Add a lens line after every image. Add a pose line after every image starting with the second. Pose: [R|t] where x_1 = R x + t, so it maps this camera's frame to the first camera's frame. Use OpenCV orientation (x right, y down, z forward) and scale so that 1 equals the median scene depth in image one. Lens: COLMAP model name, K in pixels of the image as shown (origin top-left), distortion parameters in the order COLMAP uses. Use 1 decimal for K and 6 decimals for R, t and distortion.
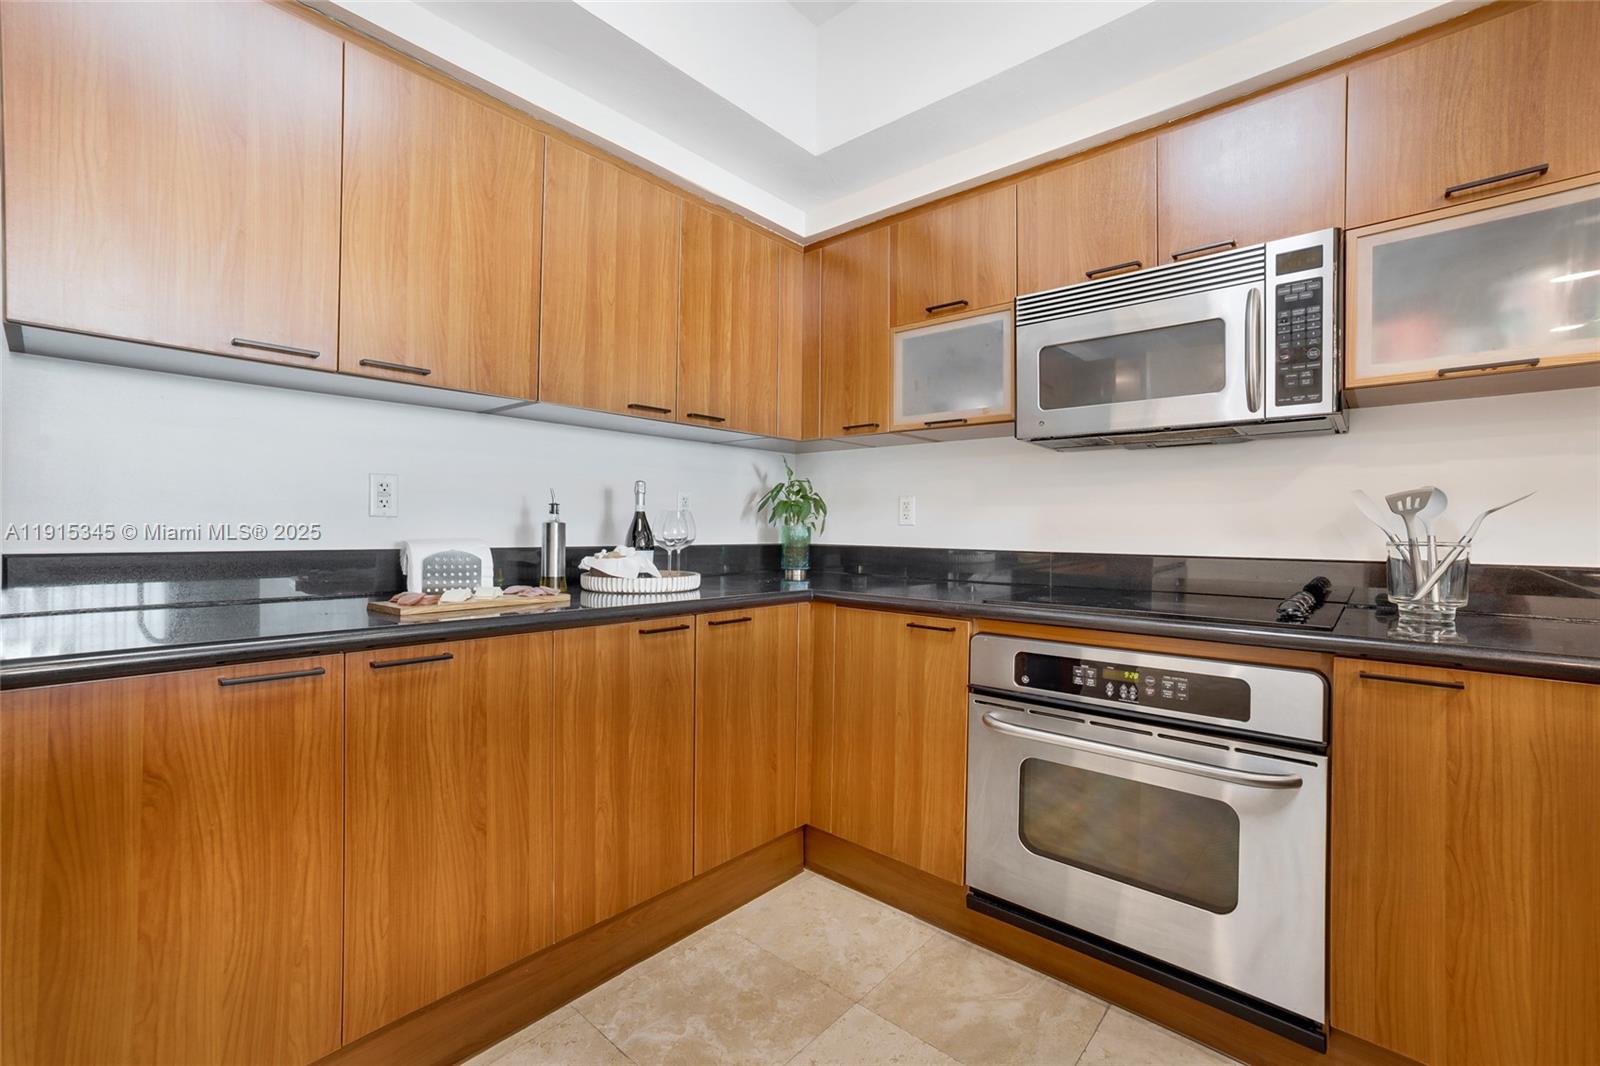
lens RADIAL K [[689.6, 0, 802.3], [0, 689.6, 525.4], [0, 0, 1]] dist [-0.001054, -0.000017]
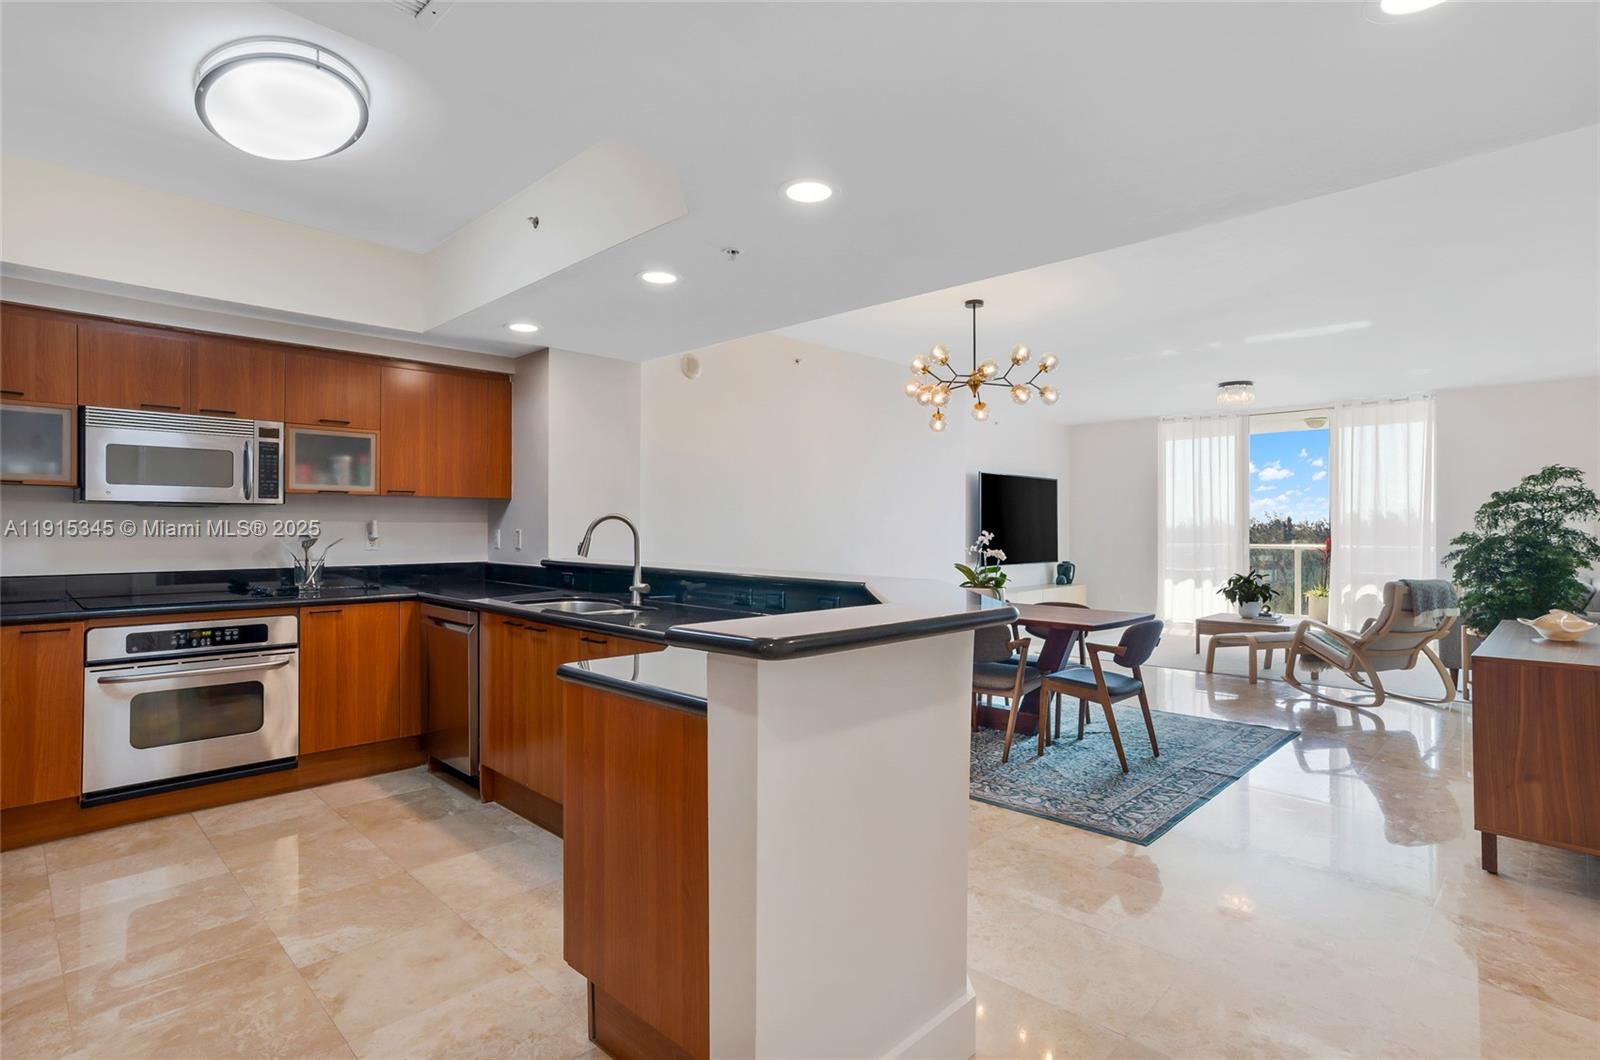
lens RADIAL K [[816.1, 0, 800.0], [0, 816.1, 530.0], [0, 0, 1]] dist [-0.000670, 0.029356]
pose [[0.034244, -0.008690, 0.999376, -1.859848], [-0.005925, 0.999943, 0.008898, -0.110484], [-0.999396, -0.006226, 0.034190, -0.792865]]
